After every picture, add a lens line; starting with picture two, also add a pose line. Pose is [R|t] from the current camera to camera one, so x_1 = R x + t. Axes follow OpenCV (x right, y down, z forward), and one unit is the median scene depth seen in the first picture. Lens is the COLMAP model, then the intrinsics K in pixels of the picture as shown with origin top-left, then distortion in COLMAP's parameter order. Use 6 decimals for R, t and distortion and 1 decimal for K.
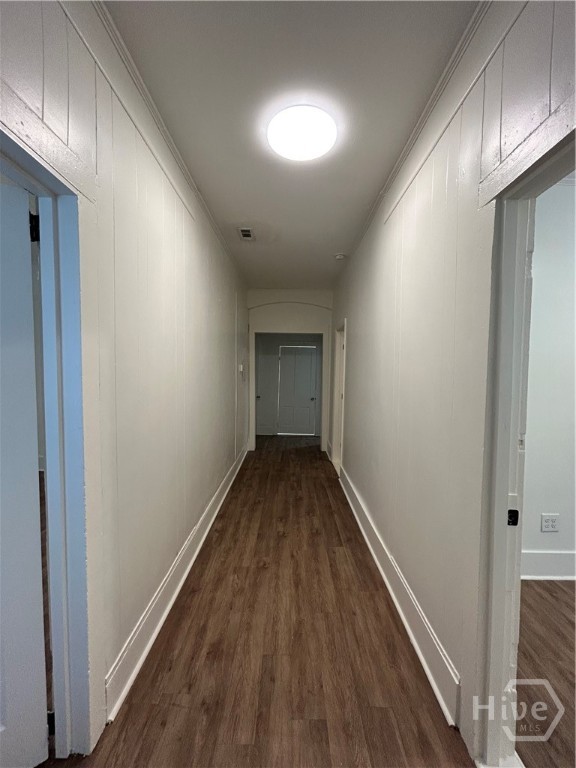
lens RADIAL K [[309.5, 0, 289.5], [0, 309.5, 383.1], [0, 0, 1]] dist [-0.000154, 0.000305]
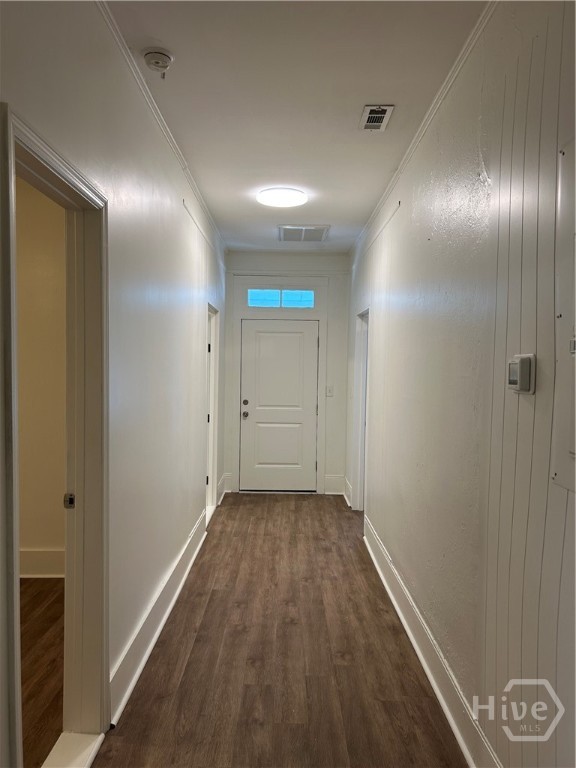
lens RADIAL K [[578.3, 0, 290.5], [0, 578.3, 385.8], [0, 0, 1]] dist [0.038371, -0.038728]
pose [[-0.999459, -0.031577, -0.009234, 0.002053], [-0.032148, 0.997024, 0.070062, -0.123155], [0.006994, 0.070321, -0.997500, 2.704067]]
